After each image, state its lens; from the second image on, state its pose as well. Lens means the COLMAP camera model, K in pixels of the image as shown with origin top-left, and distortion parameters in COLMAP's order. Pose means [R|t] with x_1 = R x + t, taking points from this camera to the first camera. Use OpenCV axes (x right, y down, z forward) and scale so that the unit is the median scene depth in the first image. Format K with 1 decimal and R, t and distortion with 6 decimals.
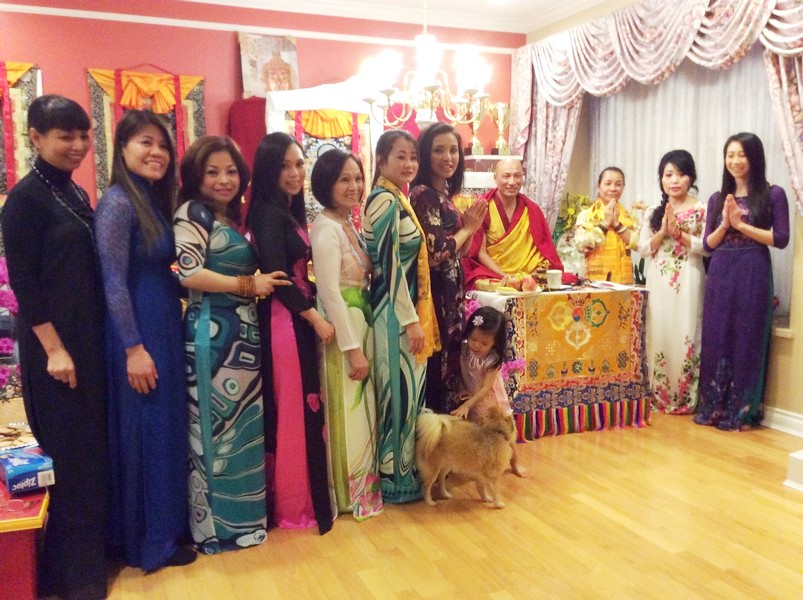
lens RADIAL K [[732.7, 0, 402.8], [0, 732.7, 301.4], [0, 0, 1]] dist [0.140038, -0.255618]
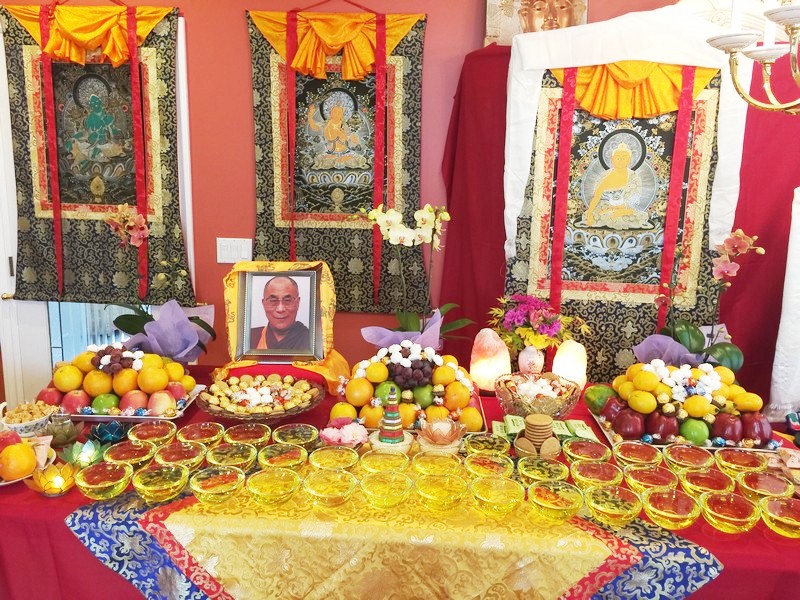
lens RADIAL K [[685.2, 0, 395.5], [0, 685.2, 294.1], [0, 0, 1]] dist [0.090851, -0.124058]
pose [[0.896876, 0.113578, -0.427450, -0.025451], [-0.077735, 0.991900, 0.100455, -0.138506], [0.435398, -0.056868, 0.898440, 0.497458]]
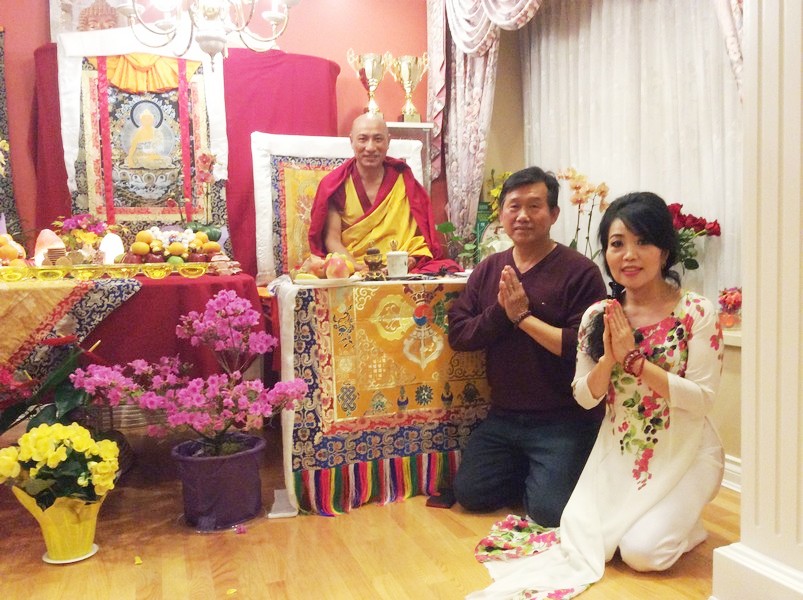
lens RADIAL K [[732.5, 0, 403.9], [0, 732.5, 304.6], [0, 0, 1]] dist [0.158597, -0.349353]
pose [[0.997267, -0.013369, -0.072657, 0.215570], [0.010274, 0.999031, -0.042805, 0.028967], [0.073159, 0.041941, 0.996438, 0.275782]]
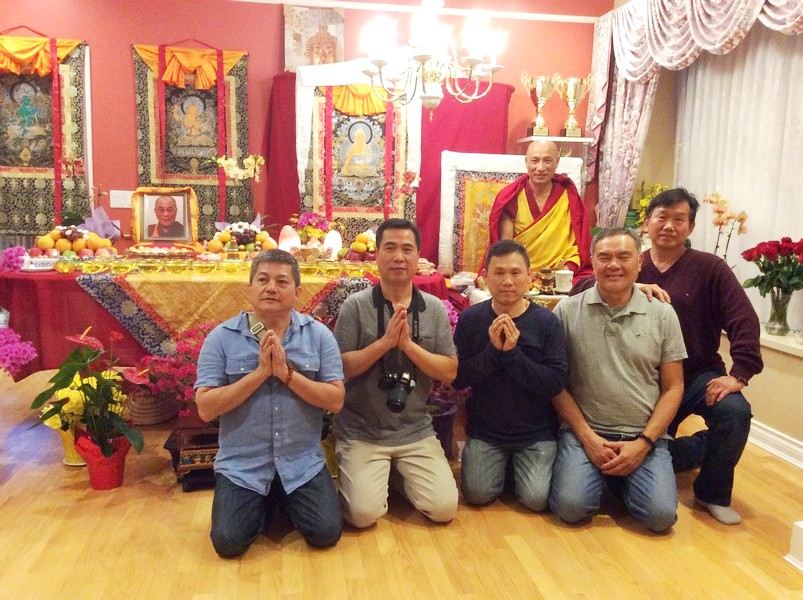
lens RADIAL K [[734.2, 0, 404.2], [0, 734.2, 304.8], [0, 0, 1]] dist [0.122146, -0.247276]
pose [[0.971752, 0.066725, -0.226376, 0.183425], [-0.060896, 0.997610, 0.032645, -0.015607], [0.228014, -0.017938, 0.973493, 0.094675]]
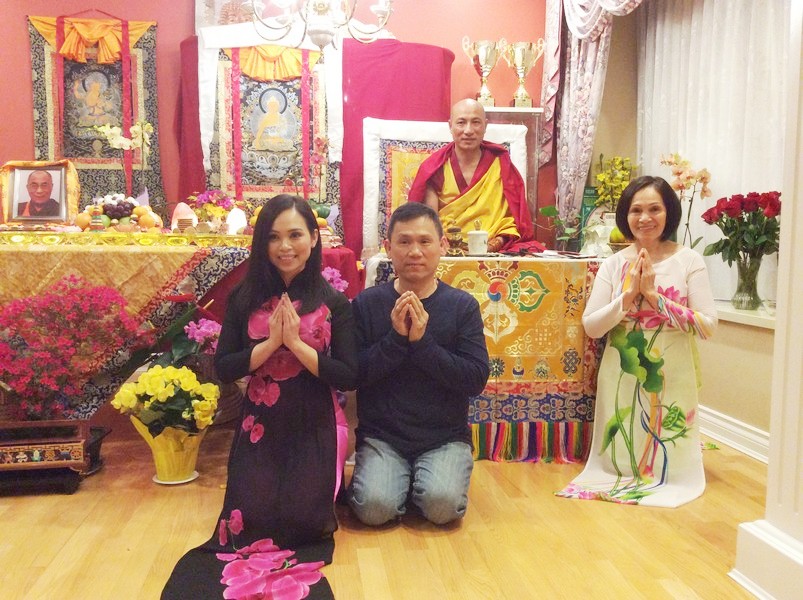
lens RADIAL K [[734.2, 0, 404.2], [0, 734.2, 304.8], [0, 0, 1]] dist [0.122146, -0.247276]
pose [[0.965681, 0.038090, -0.256924, 0.267242], [-0.044607, 0.998813, -0.019586, 0.038606], [0.255873, 0.030374, 0.966233, 0.244107]]
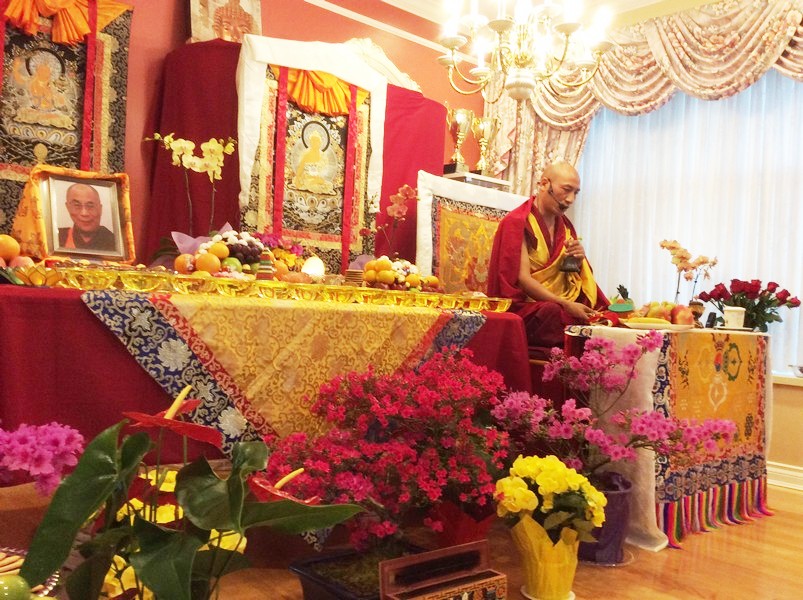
lens RADIAL K [[727.6, 0, 405.6], [0, 727.6, 303.0], [0, 0, 1]] dist [0.130871, -0.252521]
pose [[0.945147, 0.060646, 0.320965, -0.241636], [-0.025509, 0.993316, -0.112569, 0.040407], [-0.325647, 0.098207, 0.940377, 0.320811]]
